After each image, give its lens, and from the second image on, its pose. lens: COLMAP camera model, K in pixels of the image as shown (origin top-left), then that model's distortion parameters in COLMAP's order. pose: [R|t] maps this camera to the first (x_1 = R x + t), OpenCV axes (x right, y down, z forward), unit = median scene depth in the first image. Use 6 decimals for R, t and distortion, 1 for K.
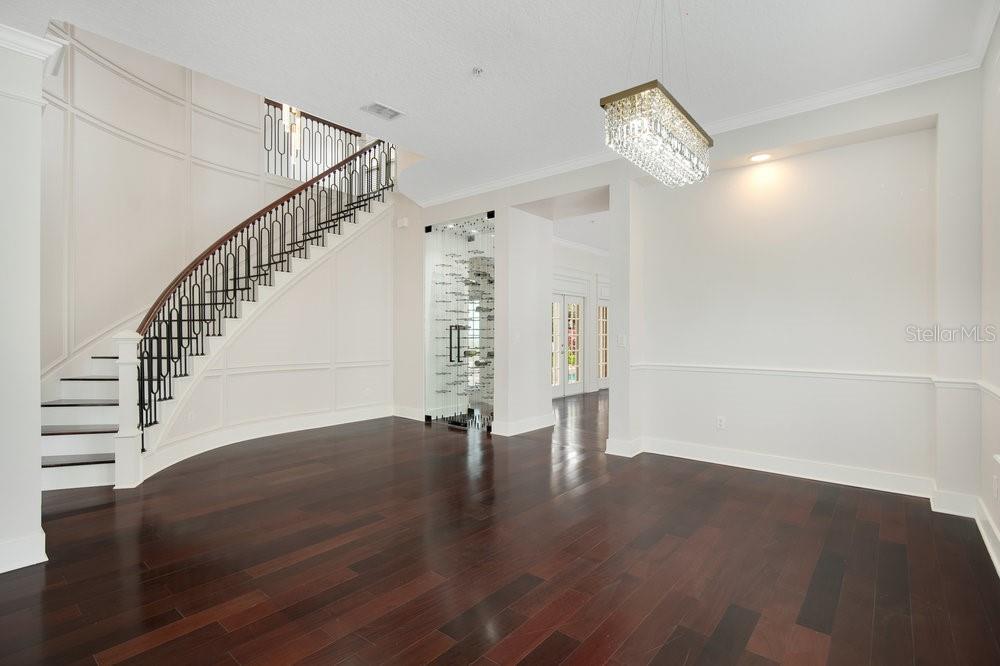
lens RADIAL K [[483.6, 0, 488.5], [0, 483.6, 336.6], [0, 0, 1]] dist [-0.003636, -0.000686]
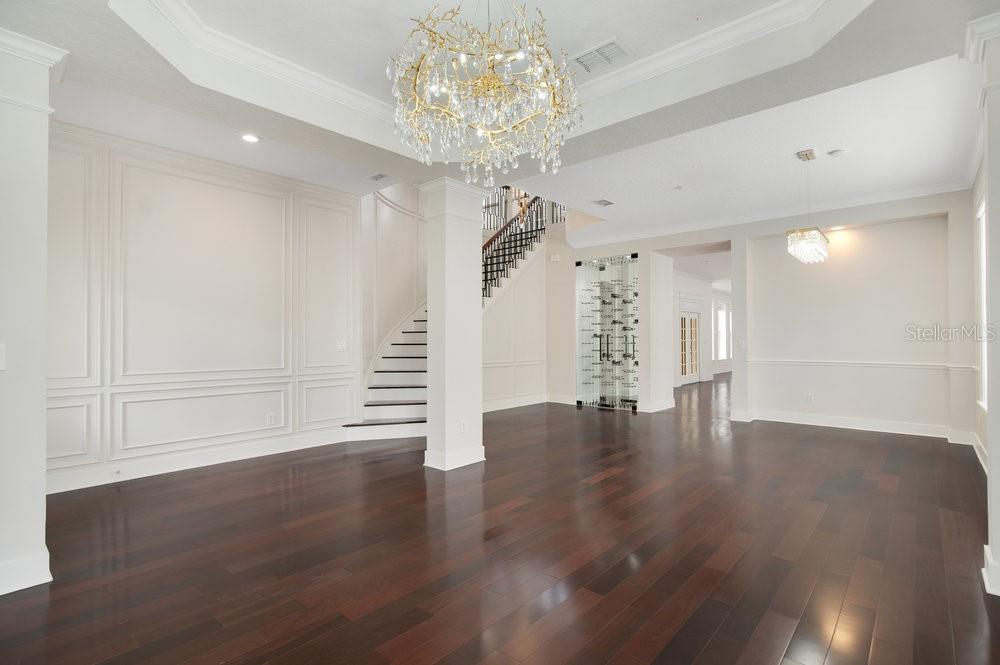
lens RADIAL K [[486.4, 0, 505.9], [0, 486.4, 335.7], [0, 0, 1]] dist [-0.006044, -0.000428]
pose [[0.999970, -0.003859, -0.006692, -0.343563], [0.003766, 0.999897, -0.013866, -0.000953], [0.006745, 0.013840, 0.999881, -0.395082]]
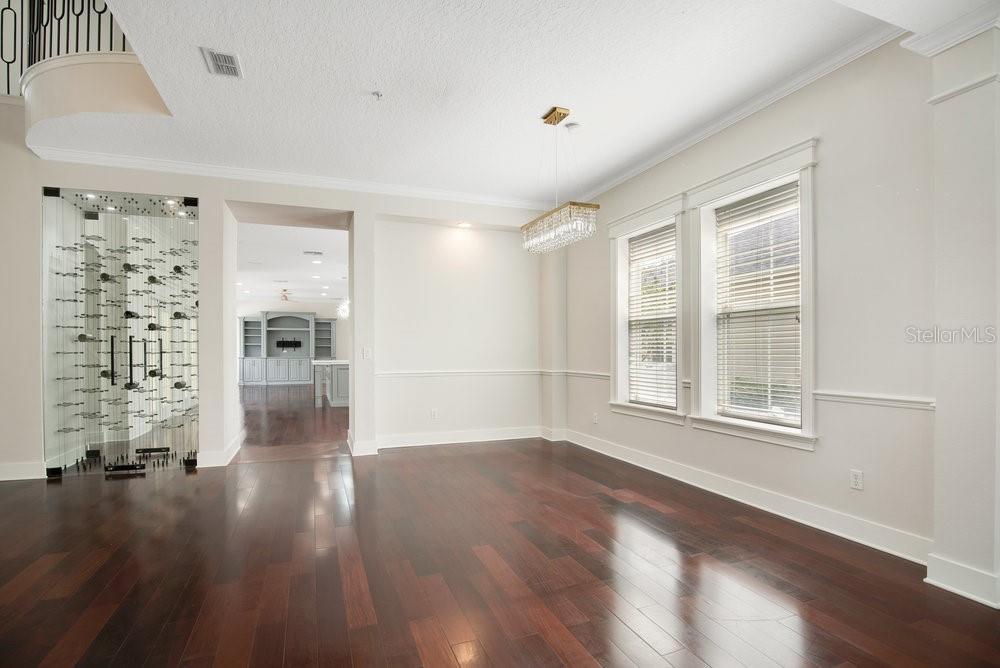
lens RADIAL K [[489.4, 0, 492.6], [0, 489.4, 352.0], [0, 0, 1]] dist [-0.010818, -0.000555]
pose [[0.486424, -0.007080, 0.873694, -0.446638], [0.005136, 0.999973, 0.005243, 0.000909], [-0.873708, 0.001937, 0.486447, 0.144301]]
